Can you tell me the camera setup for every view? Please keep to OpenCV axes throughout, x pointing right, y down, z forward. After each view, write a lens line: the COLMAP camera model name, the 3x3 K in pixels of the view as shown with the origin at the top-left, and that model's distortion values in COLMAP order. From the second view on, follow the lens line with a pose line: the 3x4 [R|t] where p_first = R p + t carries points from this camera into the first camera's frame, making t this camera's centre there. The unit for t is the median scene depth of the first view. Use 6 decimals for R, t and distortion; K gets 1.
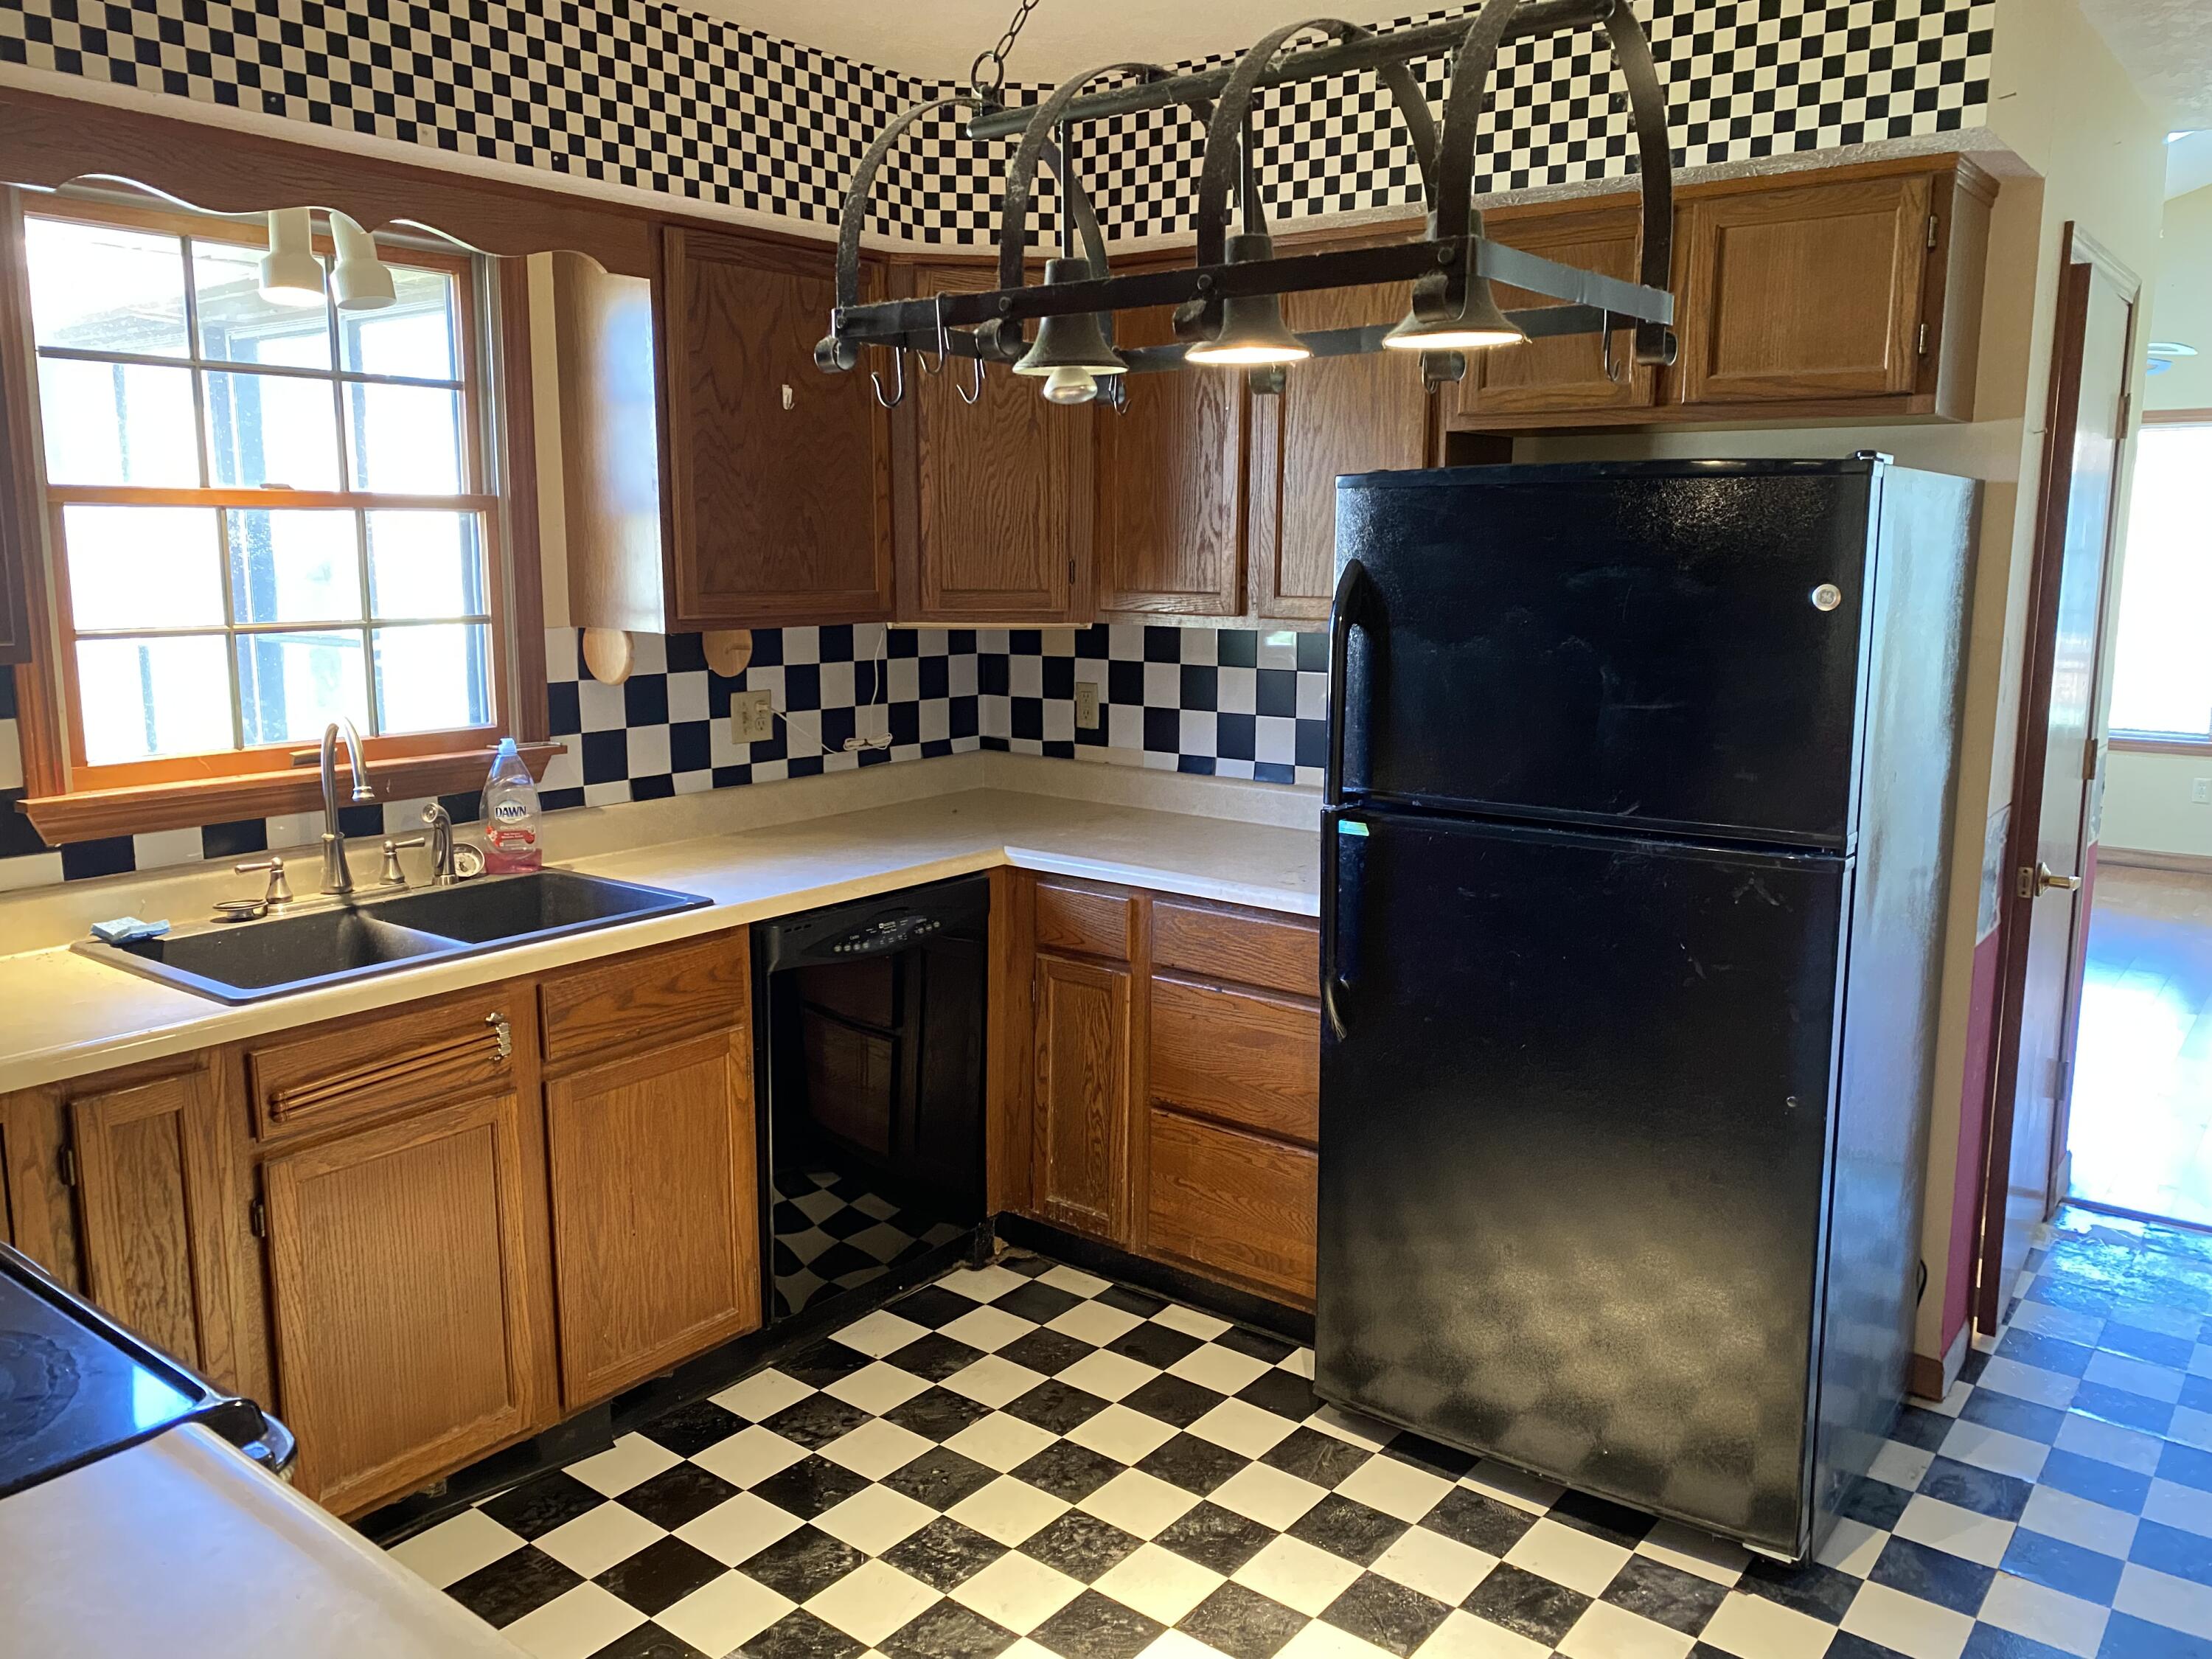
lens RADIAL K [[1692.4, 0, 1106.0], [0, 1692.4, 829.5], [0, 0, 1]] dist [-0.037448, -0.000280]
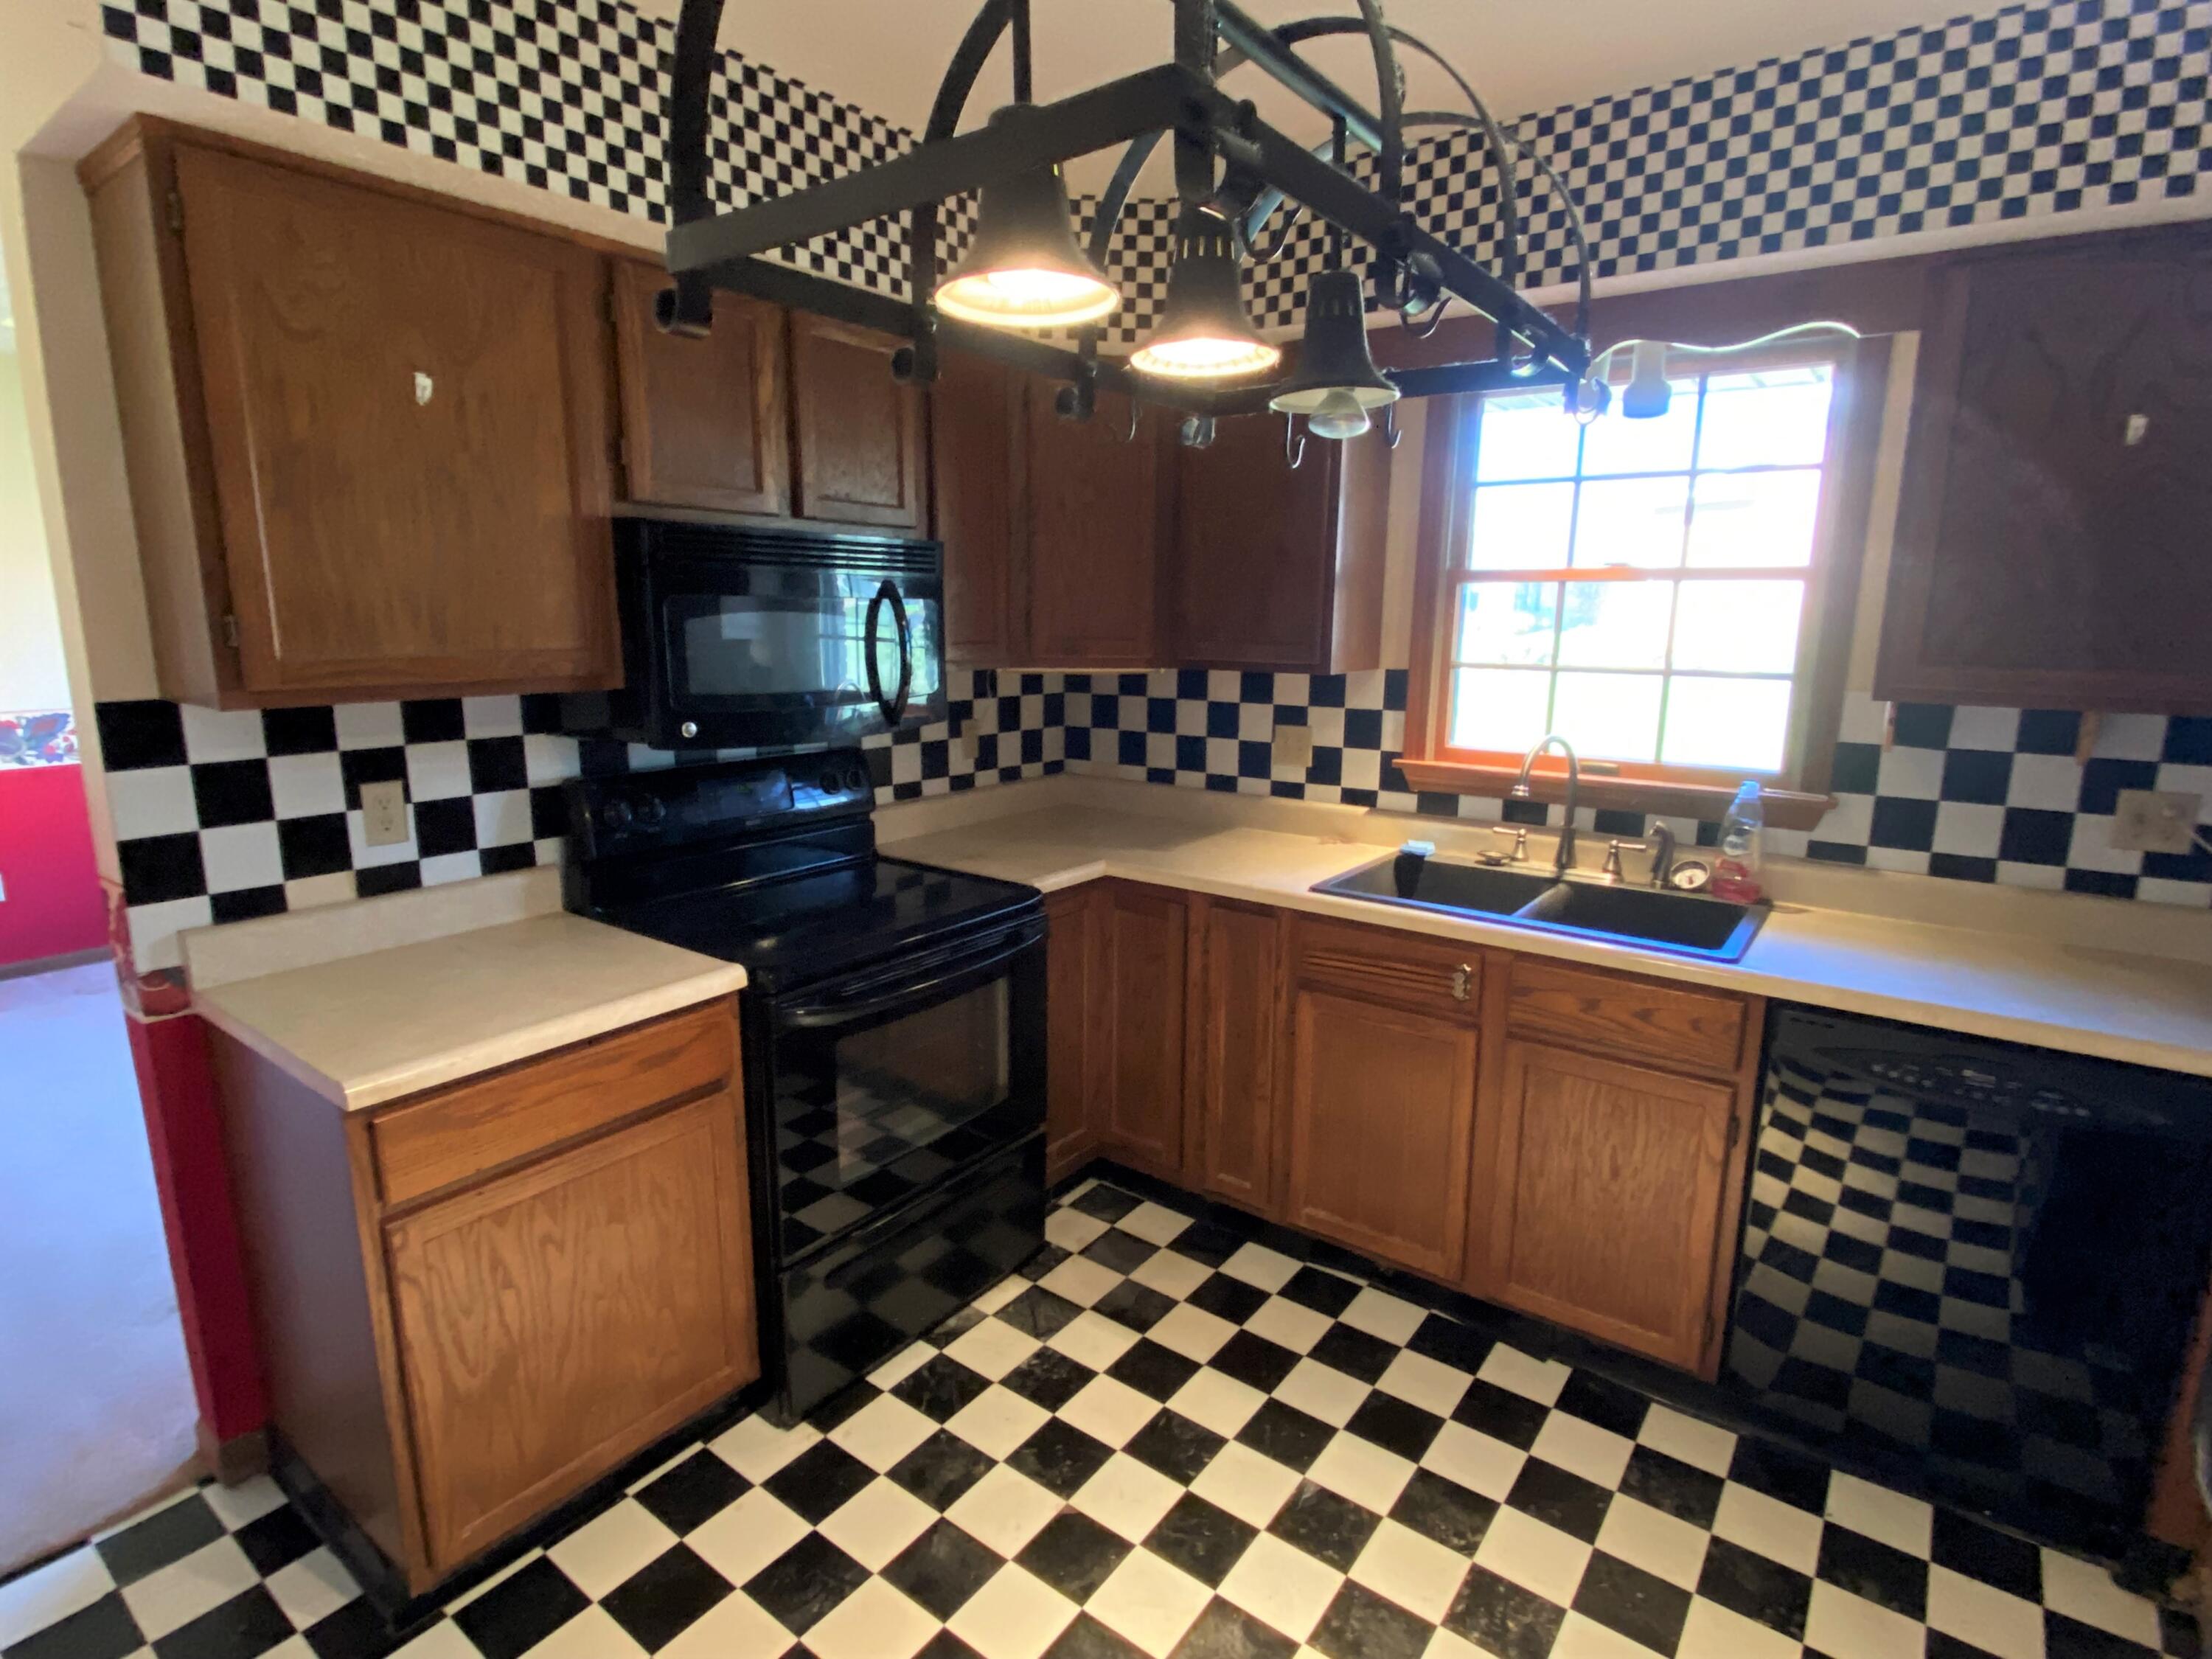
lens RADIAL K [[1129.1, 0, 1106.0], [0, 1129.1, 829.5], [0, 0, 1]] dist [0.032224, 0.000028]
pose [[0.019732, 0.195106, -0.980584, 0.451105], [-0.175823, 0.966167, 0.188699, -0.105201], [0.984224, 0.168686, 0.053368, 0.607825]]
